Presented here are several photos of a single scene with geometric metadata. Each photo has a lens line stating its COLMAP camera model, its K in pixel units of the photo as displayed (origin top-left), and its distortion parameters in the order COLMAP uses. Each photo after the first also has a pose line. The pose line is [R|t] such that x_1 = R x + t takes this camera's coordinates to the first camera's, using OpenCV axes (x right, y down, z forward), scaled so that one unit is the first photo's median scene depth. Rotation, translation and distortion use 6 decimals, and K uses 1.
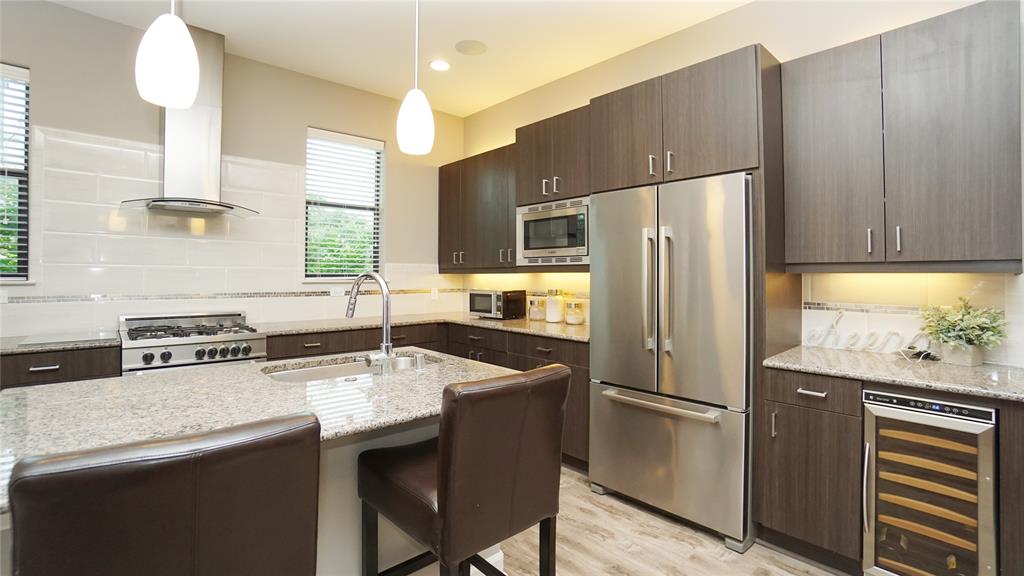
lens RADIAL K [[458.8, 0, 505.4], [0, 458.8, 266.0], [0, 0, 1]] dist [-0.036711, 0.008158]
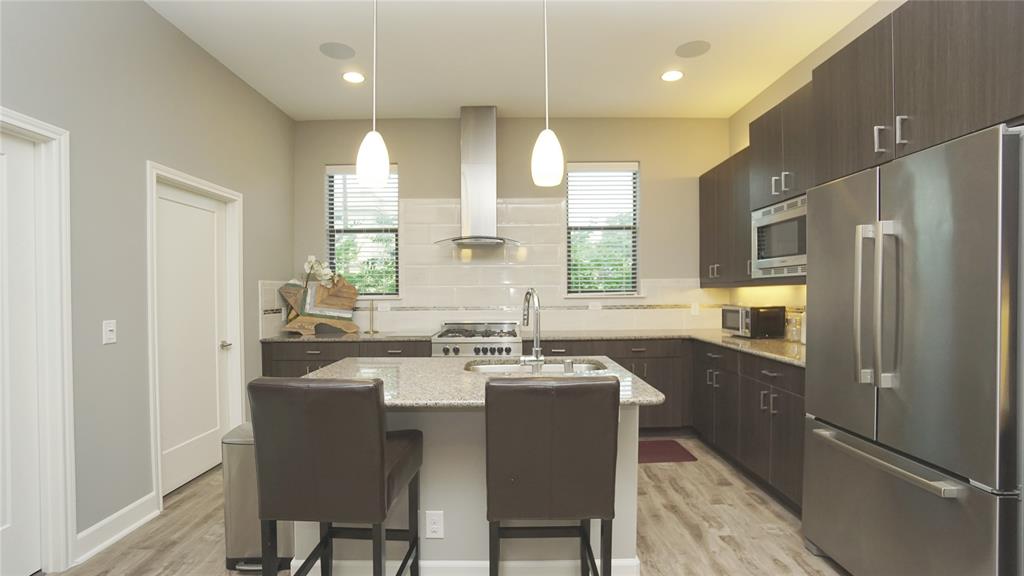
lens RADIAL K [[458.8, 0, 515.3], [0, 458.8, 293.7], [0, 0, 1]] dist [-0.036711, 0.008158]
pose [[0.747763, -0.008286, -0.663915, 0.315498], [0.025851, 0.999527, 0.016642, 0.003452], [0.663463, -0.029607, 0.747623, 0.045047]]
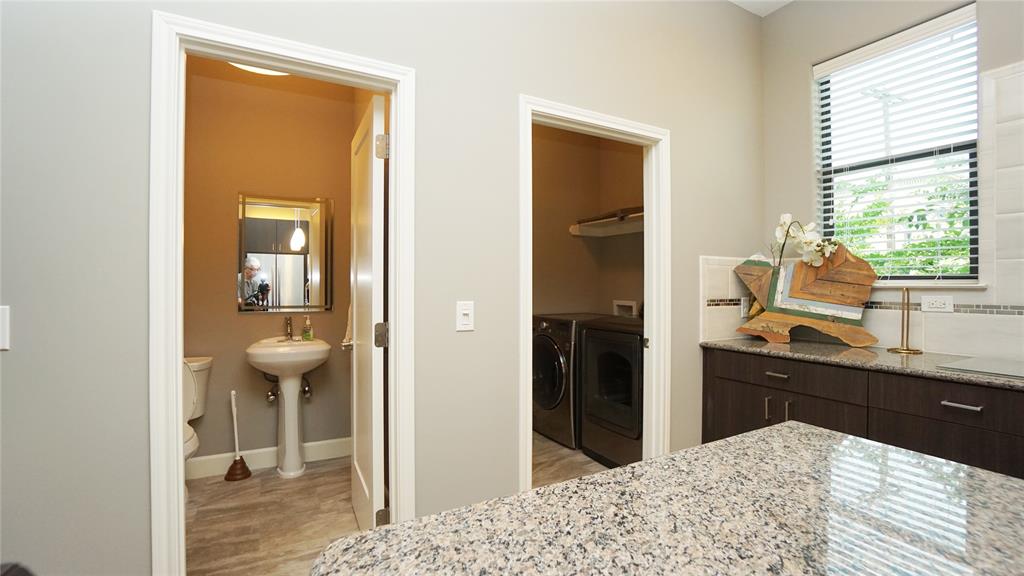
lens RADIAL K [[458.8, 0, 507.7], [0, 458.8, 281.4], [0, 0, 1]] dist [-0.036711, 0.008158]
pose [[-0.224903, -0.016247, -0.974246, -0.146259], [0.011561, 0.999746, -0.019341, 0.031408], [0.974313, -0.015613, -0.224658, 0.367521]]
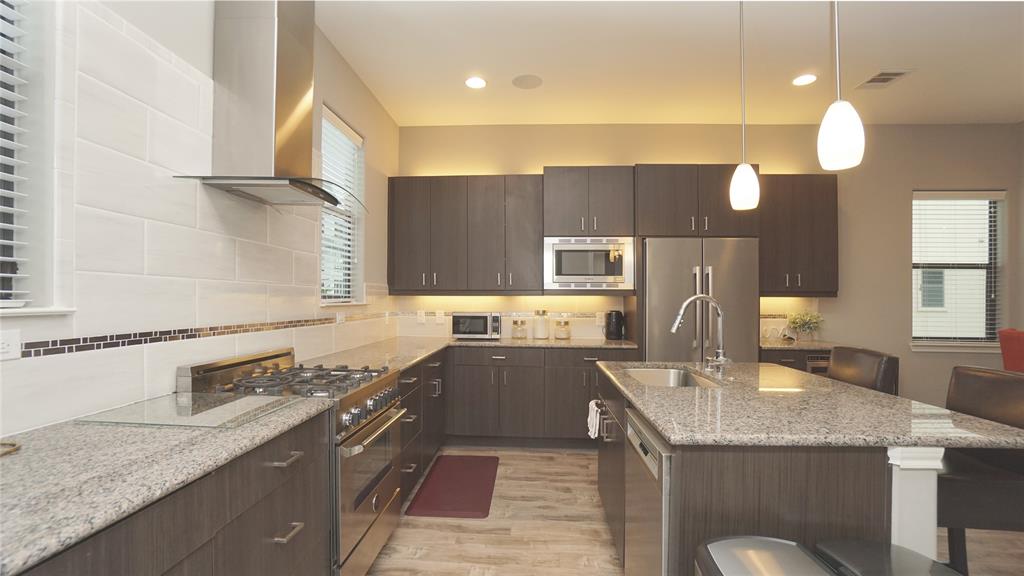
lens RADIAL K [[458.8, 0, 512.4], [0, 458.8, 296.5], [0, 0, 1]] dist [-0.036711, 0.008158]
pose [[0.707260, 0.004270, 0.706941, -0.984389], [-0.017015, 0.999795, 0.010984, 0.007962], [-0.706749, -0.019797, 0.707188, 0.312293]]
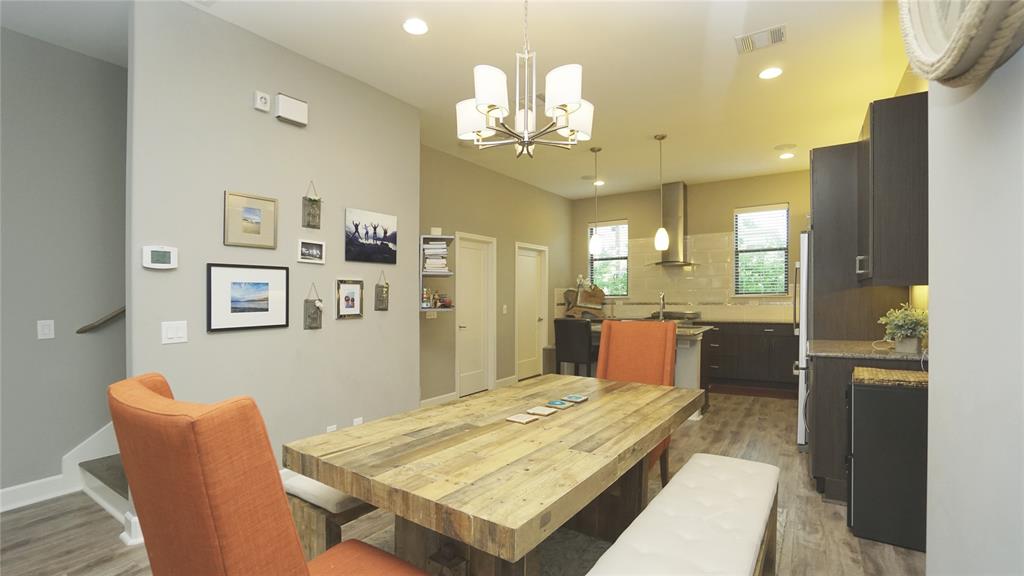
lens RADIAL K [[458.8, 0, 514.0], [0, 458.8, 293.0], [0, 0, 1]] dist [-0.036711, 0.008158]
pose [[0.245237, -0.016350, -0.969325, 1.372279], [0.028711, 0.999542, -0.009596, 0.012372], [0.969038, -0.025477, 0.245594, -0.335085]]
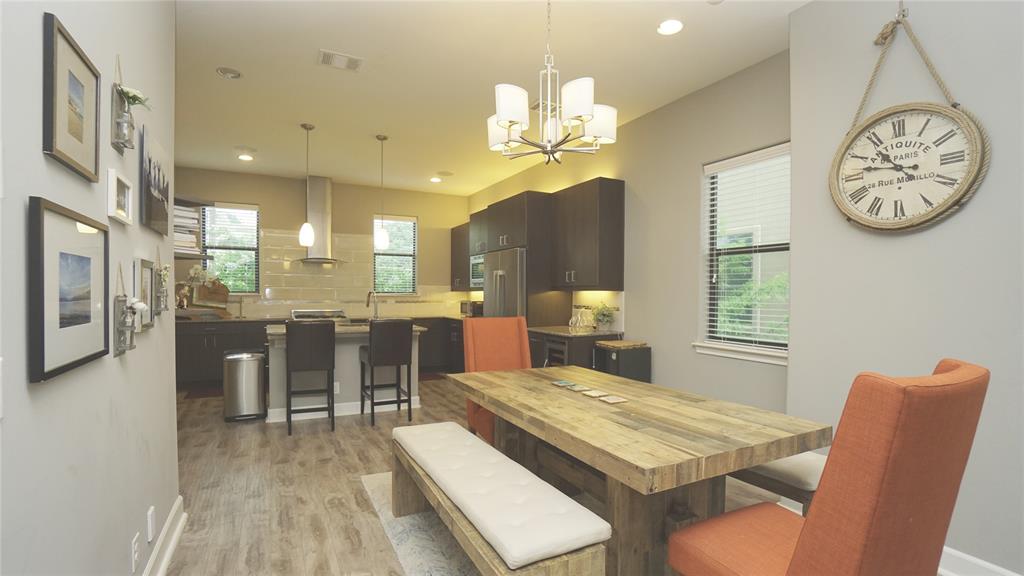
lens RADIAL K [[458.8, 0, 502.7], [0, 458.8, 301.9], [0, 0, 1]] dist [-0.036711, 0.008158]
pose [[0.968705, 0.005699, -0.248148, 0.744183], [0.003130, 0.999377, 0.035168, -0.007799], [0.248193, -0.034844, 0.968084, -0.963010]]
